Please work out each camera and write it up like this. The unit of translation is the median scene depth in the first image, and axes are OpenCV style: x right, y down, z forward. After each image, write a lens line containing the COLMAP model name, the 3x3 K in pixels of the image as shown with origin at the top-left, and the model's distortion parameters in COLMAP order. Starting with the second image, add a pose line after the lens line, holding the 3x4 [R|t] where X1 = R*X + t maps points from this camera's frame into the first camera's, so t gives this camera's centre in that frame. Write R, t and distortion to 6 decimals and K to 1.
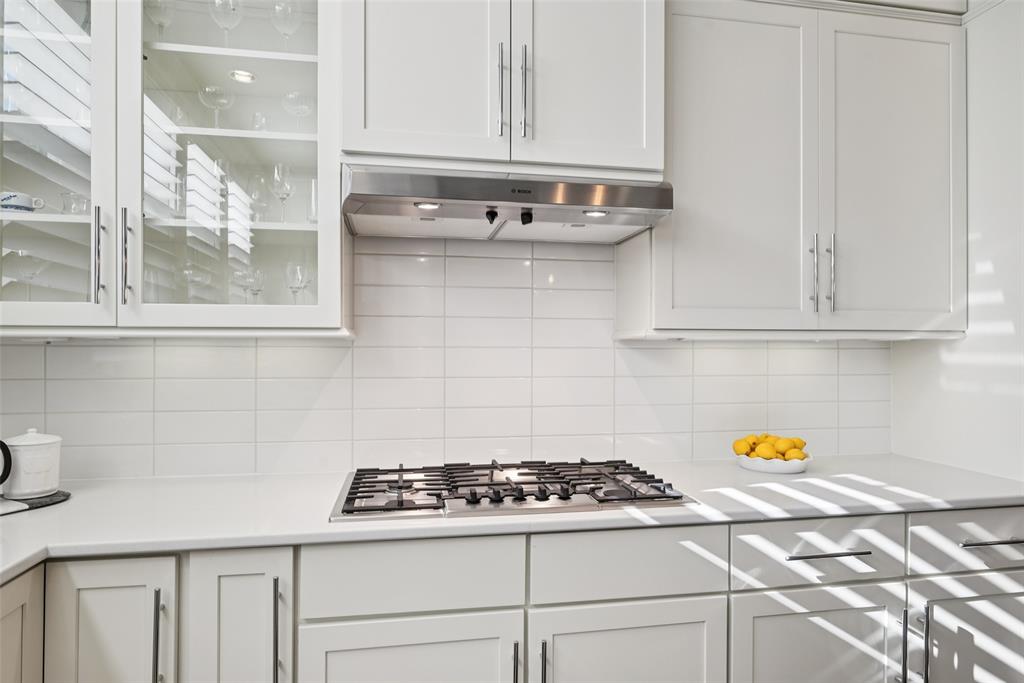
lens RADIAL K [[590.4, 0, 511.9], [0, 590.4, 351.8], [0, 0, 1]] dist [0.000604, -0.003467]
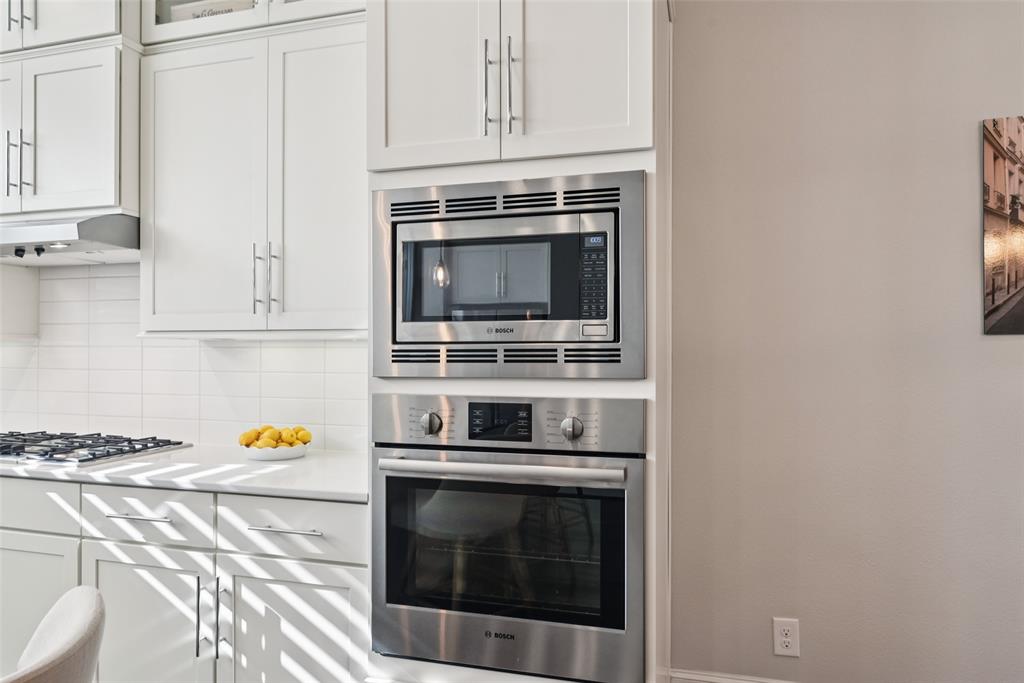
lens RADIAL K [[646.0, 0, 514.2], [0, 646.0, 346.9], [0, 0, 1]] dist [0.007291, -0.000080]
pose [[0.893337, -0.000315, -0.449387, 1.709770], [-0.005124, 0.999928, -0.010887, 0.005934], [0.449358, 0.012028, 0.893271, 0.153715]]
